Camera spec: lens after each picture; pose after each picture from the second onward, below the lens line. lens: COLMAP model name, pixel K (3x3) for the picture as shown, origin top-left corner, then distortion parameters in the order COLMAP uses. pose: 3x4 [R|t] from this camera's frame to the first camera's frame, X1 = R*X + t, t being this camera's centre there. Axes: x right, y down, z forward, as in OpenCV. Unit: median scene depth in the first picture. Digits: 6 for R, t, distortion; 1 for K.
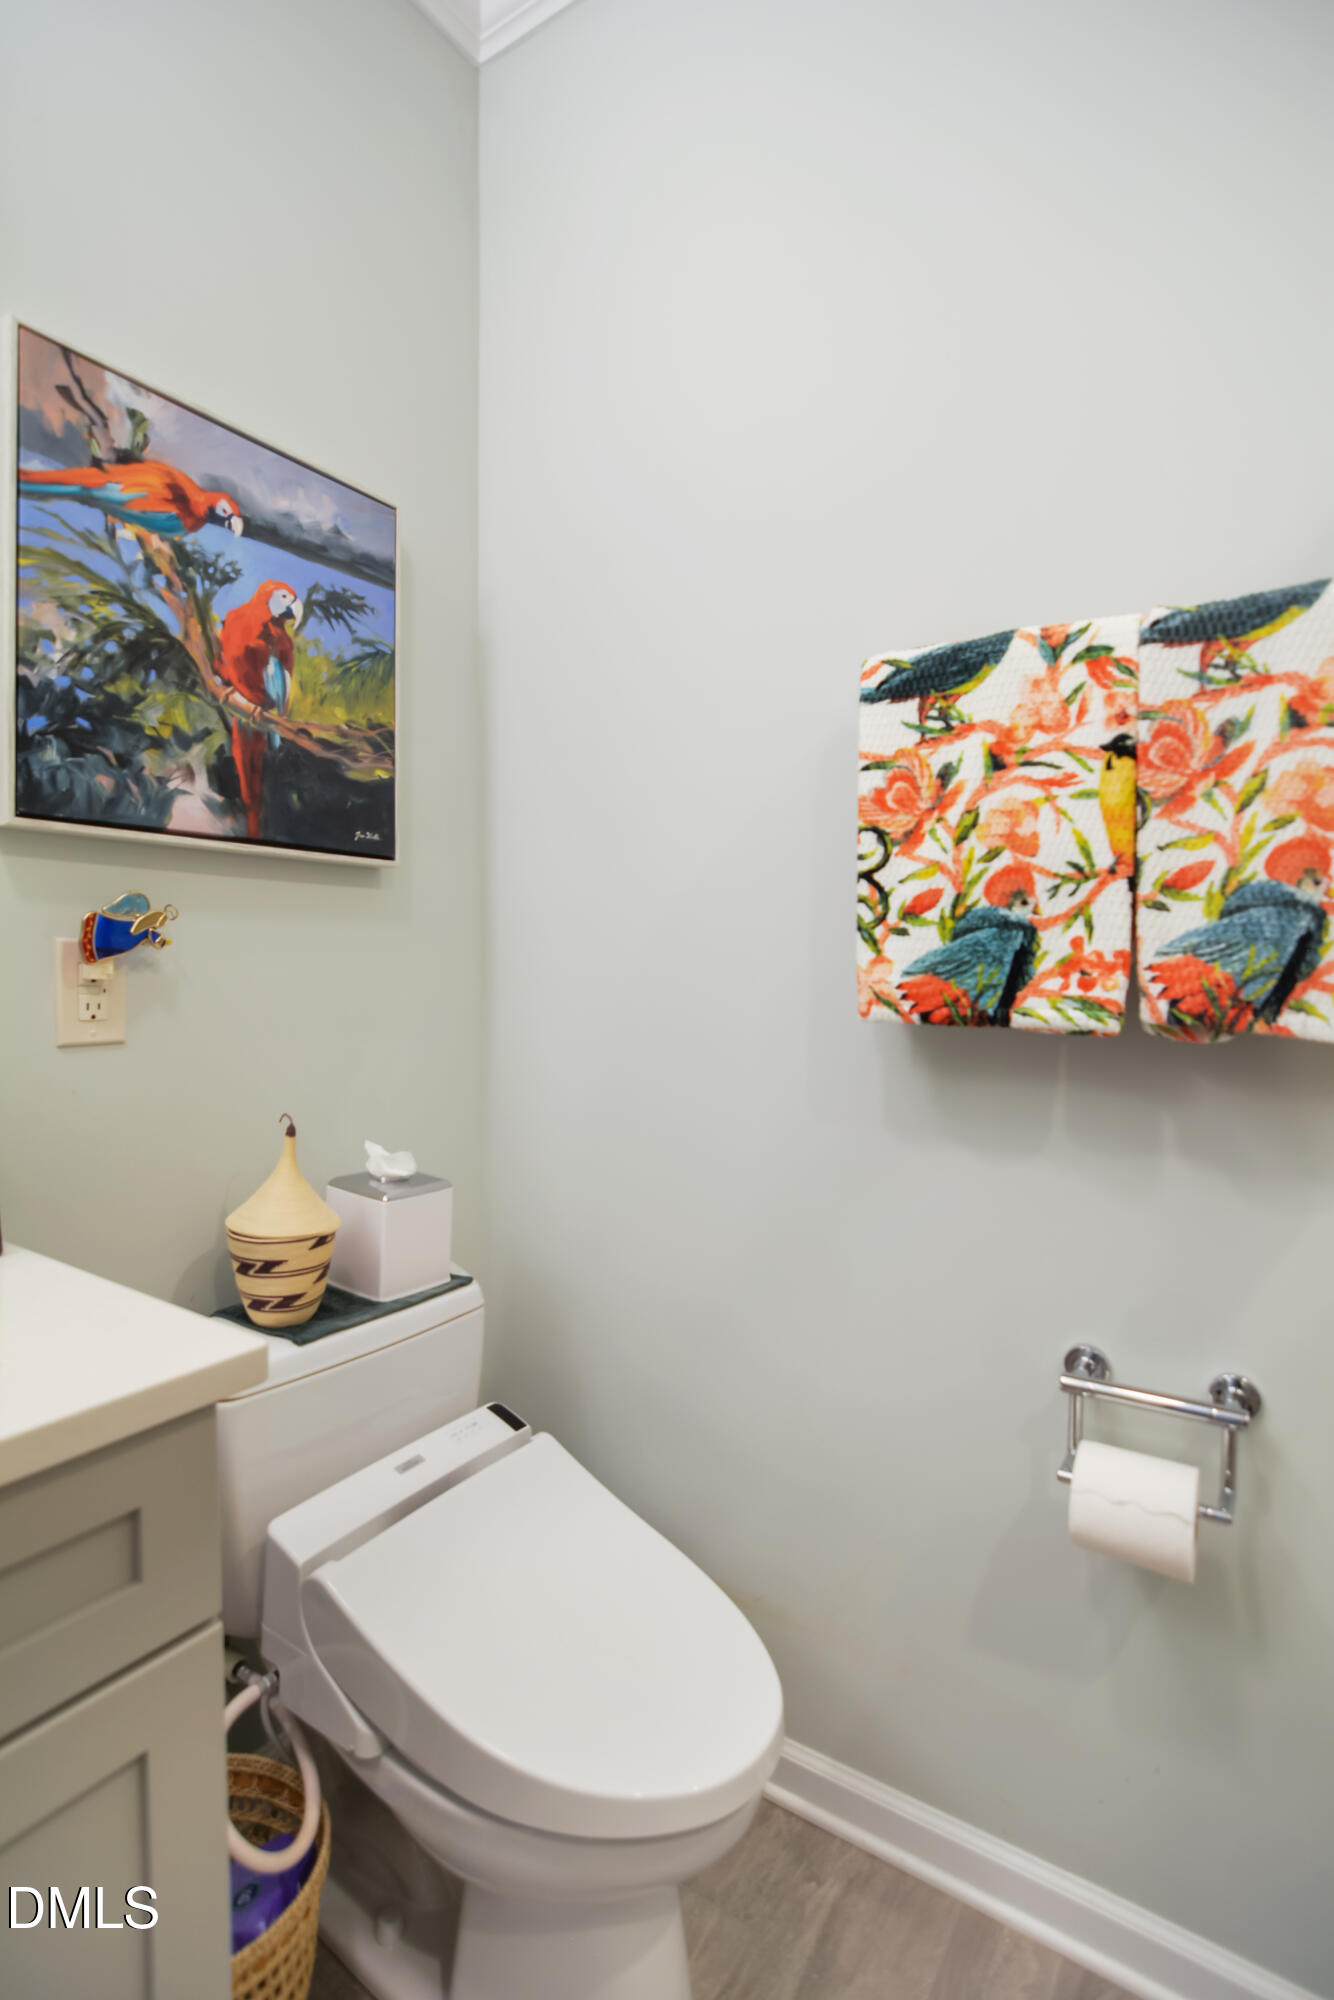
lens RADIAL K [[986.7, 0, 681.2], [0, 986.7, 999.4], [0, 0, 1]] dist [-0.029878, 0.006142]
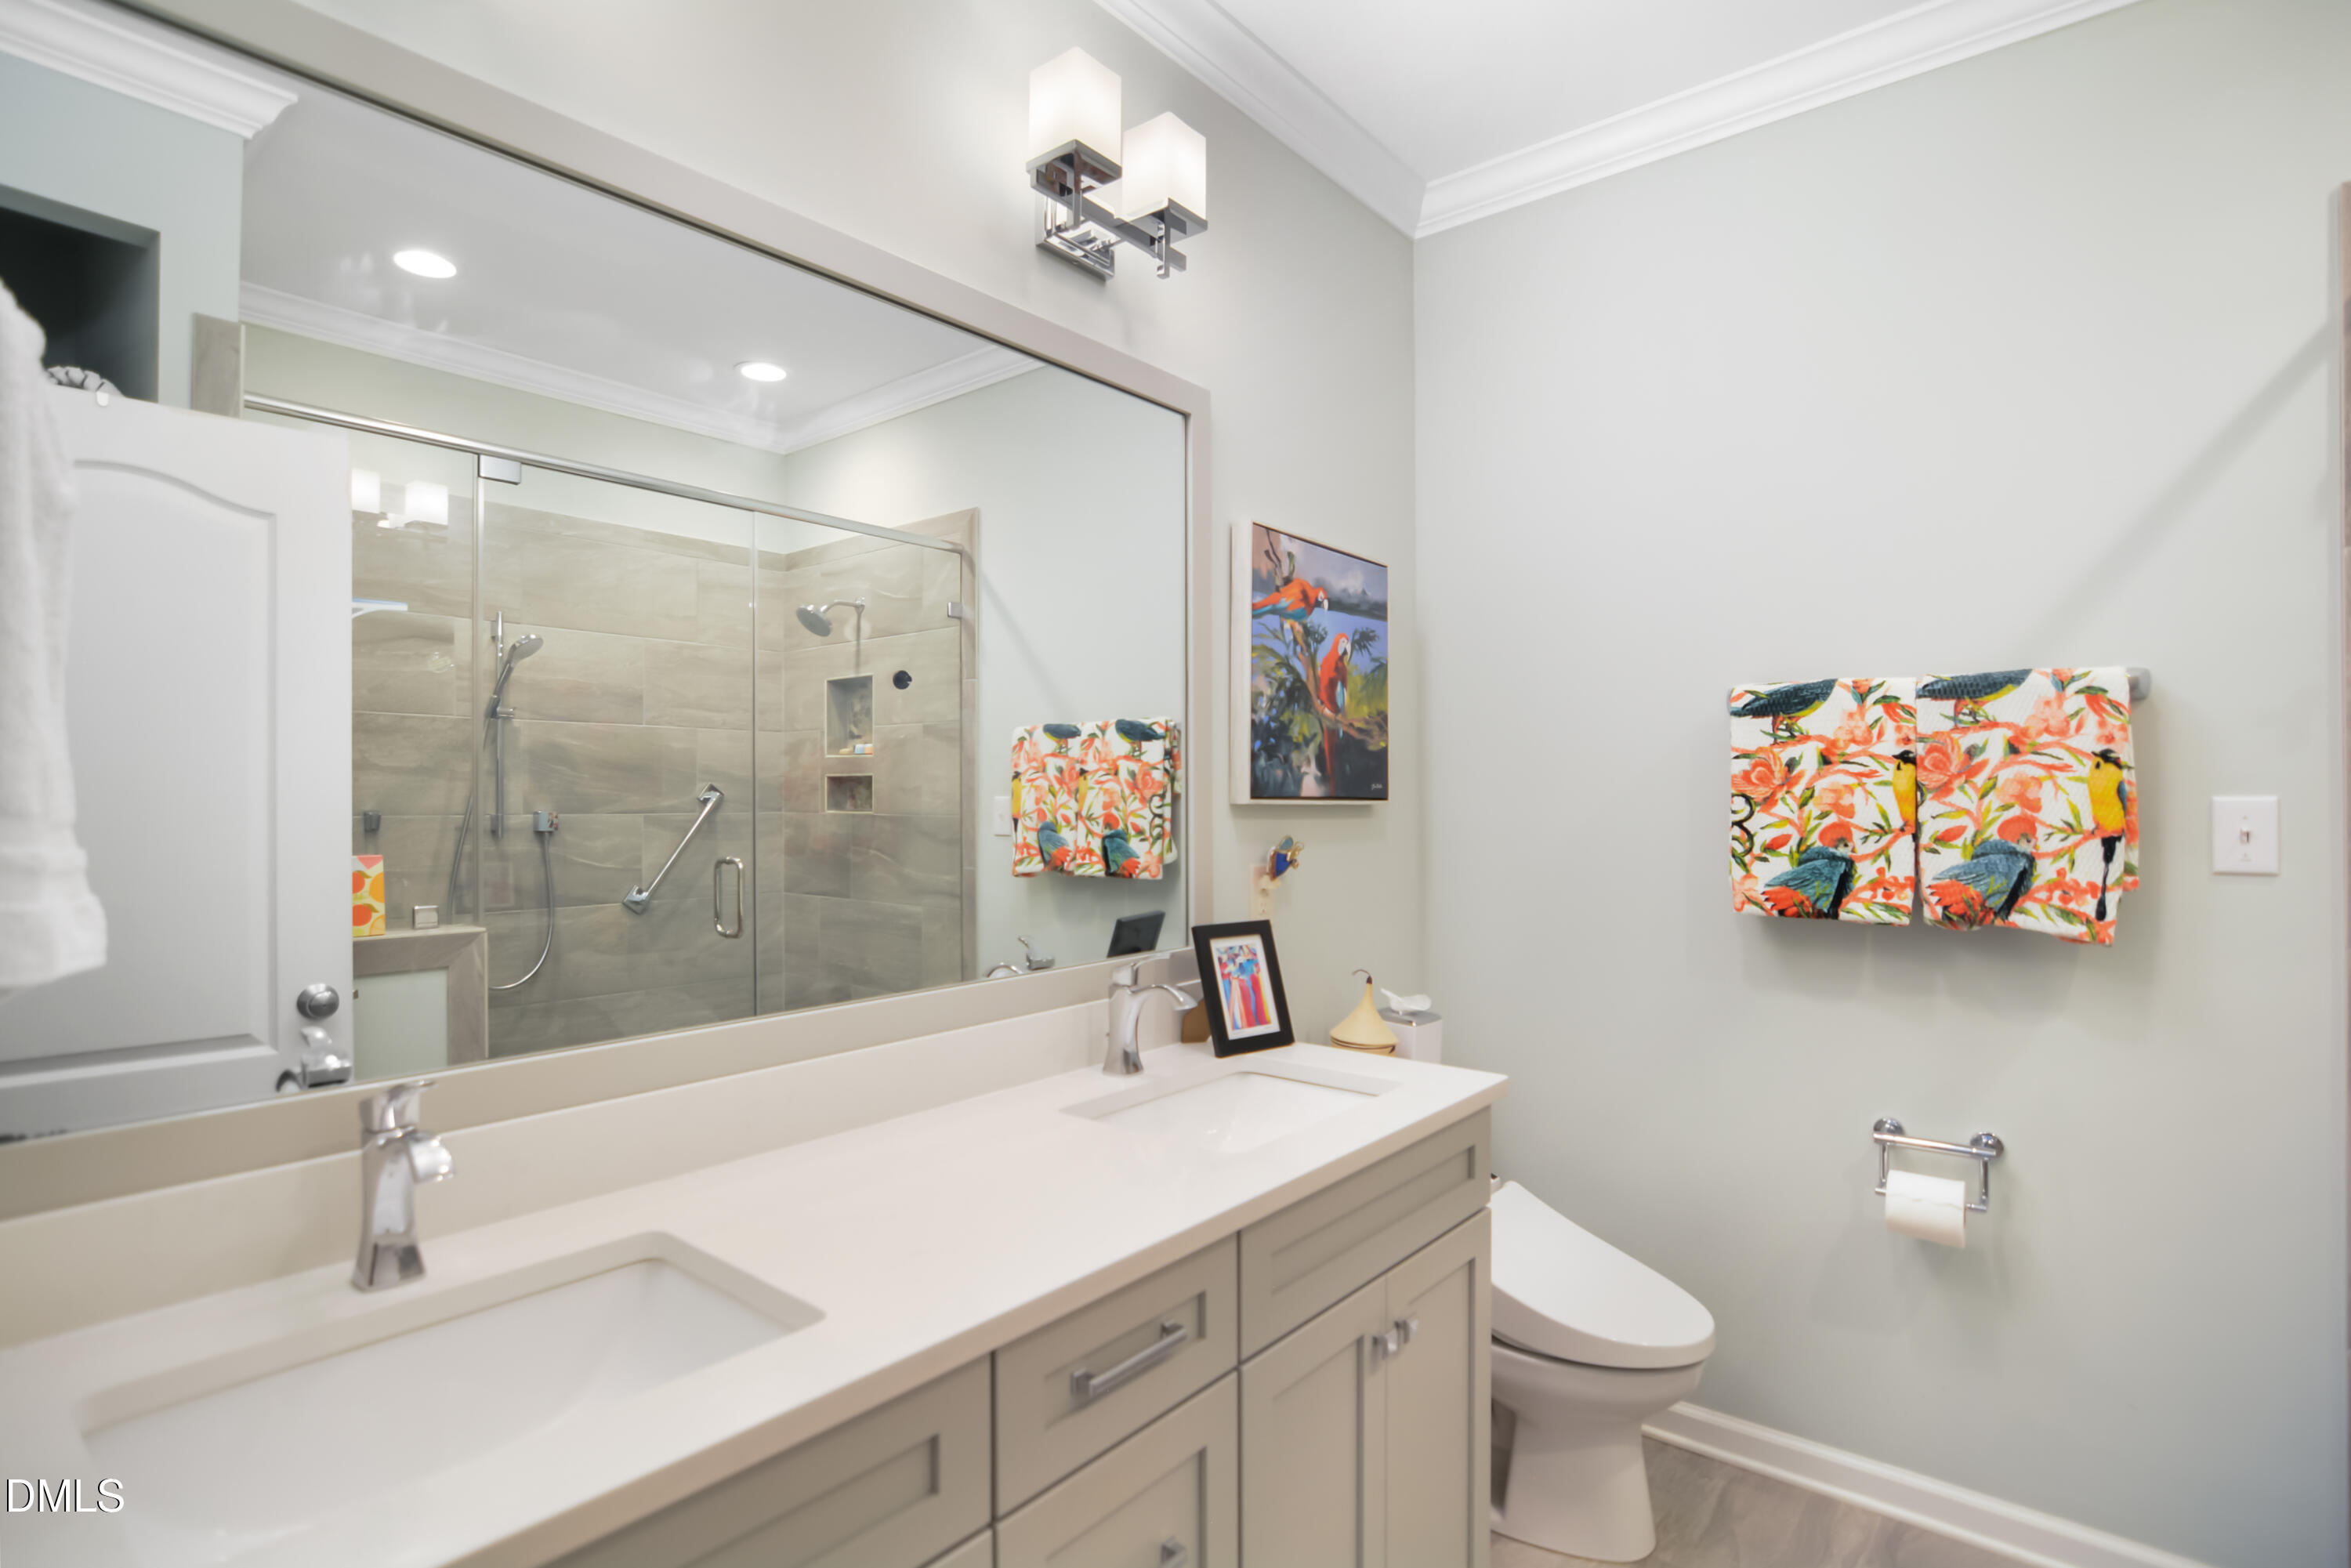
lens RADIAL K [[1159.8, 0, 1174.5], [0, 1159.8, 794.6], [0, 0, 1]] dist [-0.029878, 0.006142]
pose [[0.994891, -0.006752, -0.100730, -0.570839], [0.002897, 0.999259, -0.038368, -0.108810], [0.100914, 0.037880, 0.994174, -1.028339]]
